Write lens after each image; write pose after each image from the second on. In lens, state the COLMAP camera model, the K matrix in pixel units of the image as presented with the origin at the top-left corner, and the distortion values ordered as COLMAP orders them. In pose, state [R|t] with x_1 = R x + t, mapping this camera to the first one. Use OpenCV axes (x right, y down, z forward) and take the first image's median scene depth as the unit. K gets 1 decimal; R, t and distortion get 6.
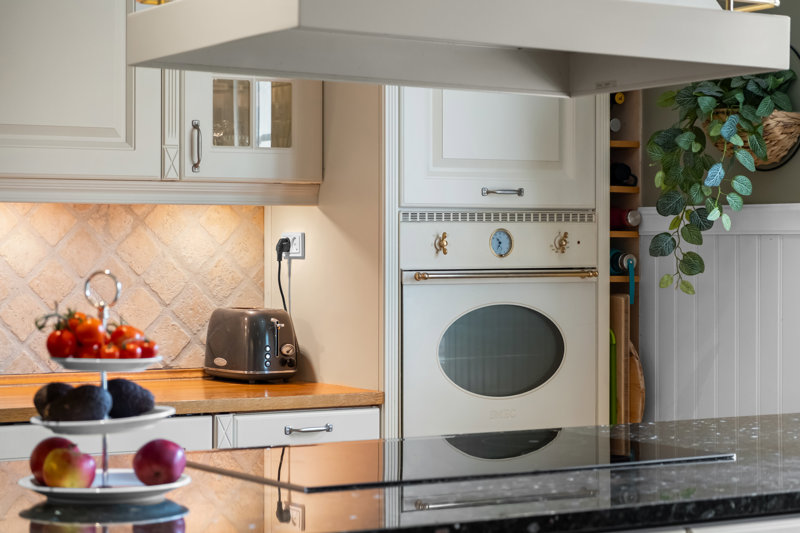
lens RADIAL K [[1949.4, 0, 400.0], [0, 1949.4, 266.5], [0, 0, 1]] dist [0.014820, 0.202339]
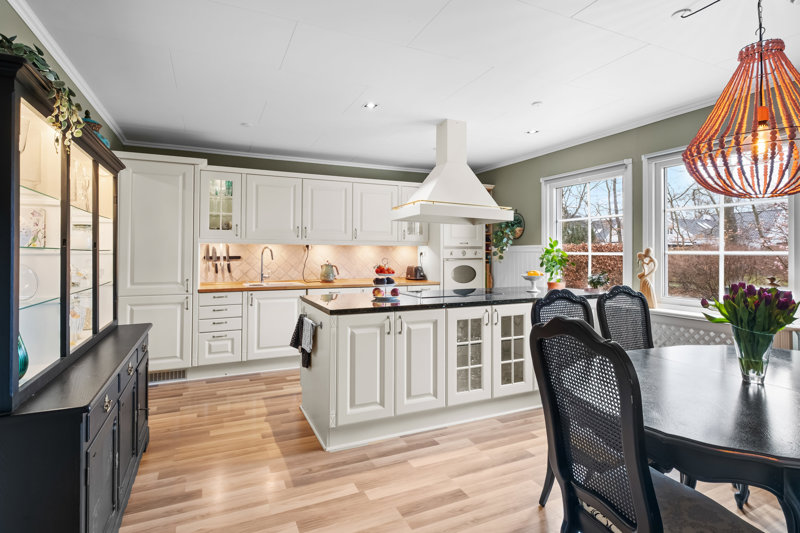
lens RADIAL K [[413.3, 0, 402.3], [0, 413.3, 248.8], [0, 0, 1]] dist [0.000412, -0.000149]
pose [[0.992971, -0.000033, -0.118356, 0.021160], [-0.002677, 0.999738, -0.022737, 0.001321], [0.118326, 0.022894, 0.992711, -0.101429]]
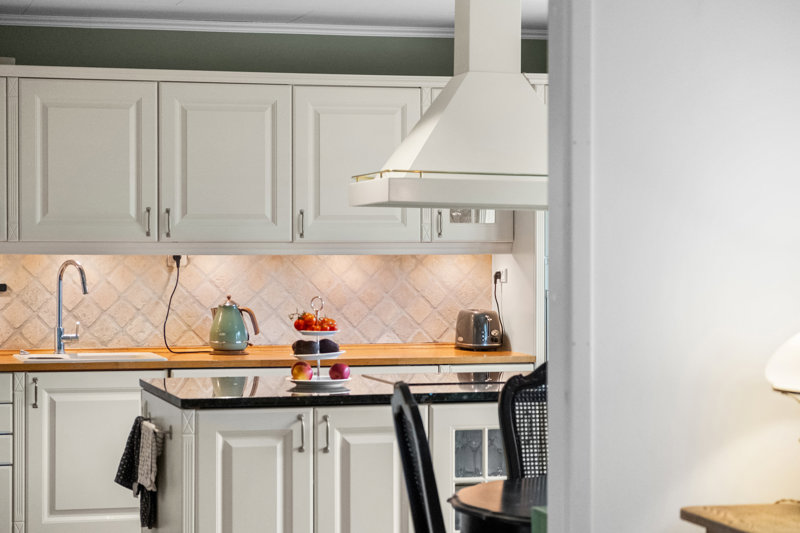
lens RADIAL K [[1949.4, 0, 400.0], [0, 1949.4, 266.5], [0, 0, 1]] dist [0.014820, 0.202339]
pose [[0.961557, 0.003067, -0.274587, 0.373239], [-0.002446, 0.999994, 0.002606, -0.025219], [0.274594, -0.001835, 0.961559, -0.816018]]
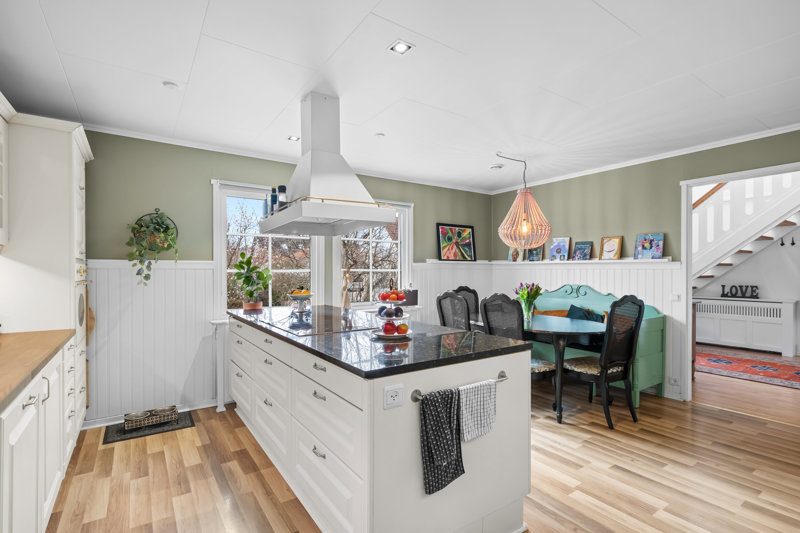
lens RADIAL K [[383.1, 0, 396.5], [0, 383.1, 273.8], [0, 0, 1]] dist [0.000389, 0.000041]
pose [[-0.039595, -0.010353, 0.999162, -0.528640], [0.012453, 0.999864, 0.010854, -0.008781], [-0.999138, 0.012873, -0.039461, 0.582510]]
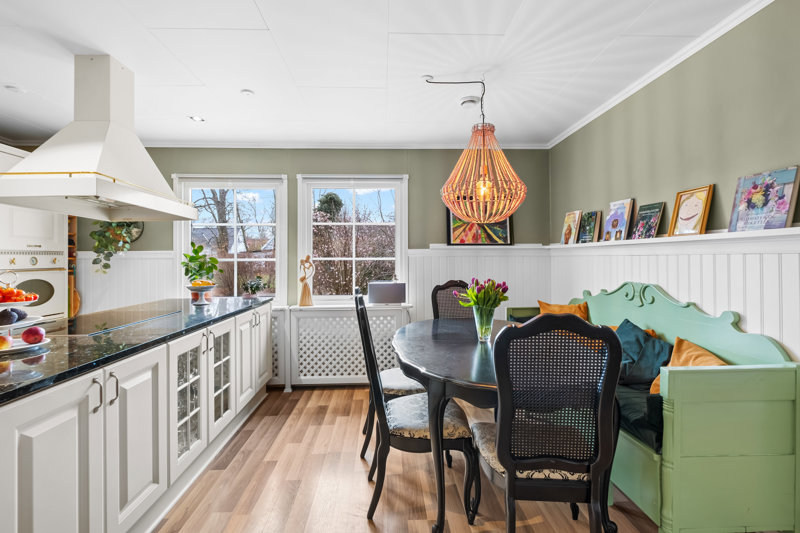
lens RADIAL K [[363.9, 0, 397.8], [0, 363.9, 256.7], [0, 0, 1]] dist [0.000178, -0.000131]
pose [[0.492561, 0.002159, 0.870275, -0.191257], [0.016783, 0.999787, -0.011980, -0.001534], [-0.870116, 0.020507, 0.492420, 0.138655]]
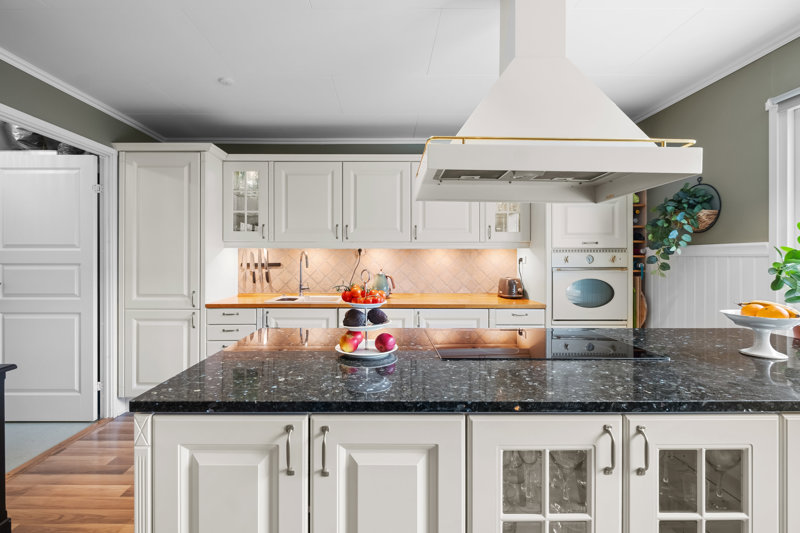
lens RADIAL K [[359.7, 0, 382.4], [0, 359.7, 259.6], [0, 0, 1]] dist [-0.001185, -0.000772]
pose [[0.849717, 0.000638, -0.527239, 0.075288], [-0.006057, 0.999945, -0.008552, -0.004414], [0.527204, 0.010460, 0.849674, 0.335241]]
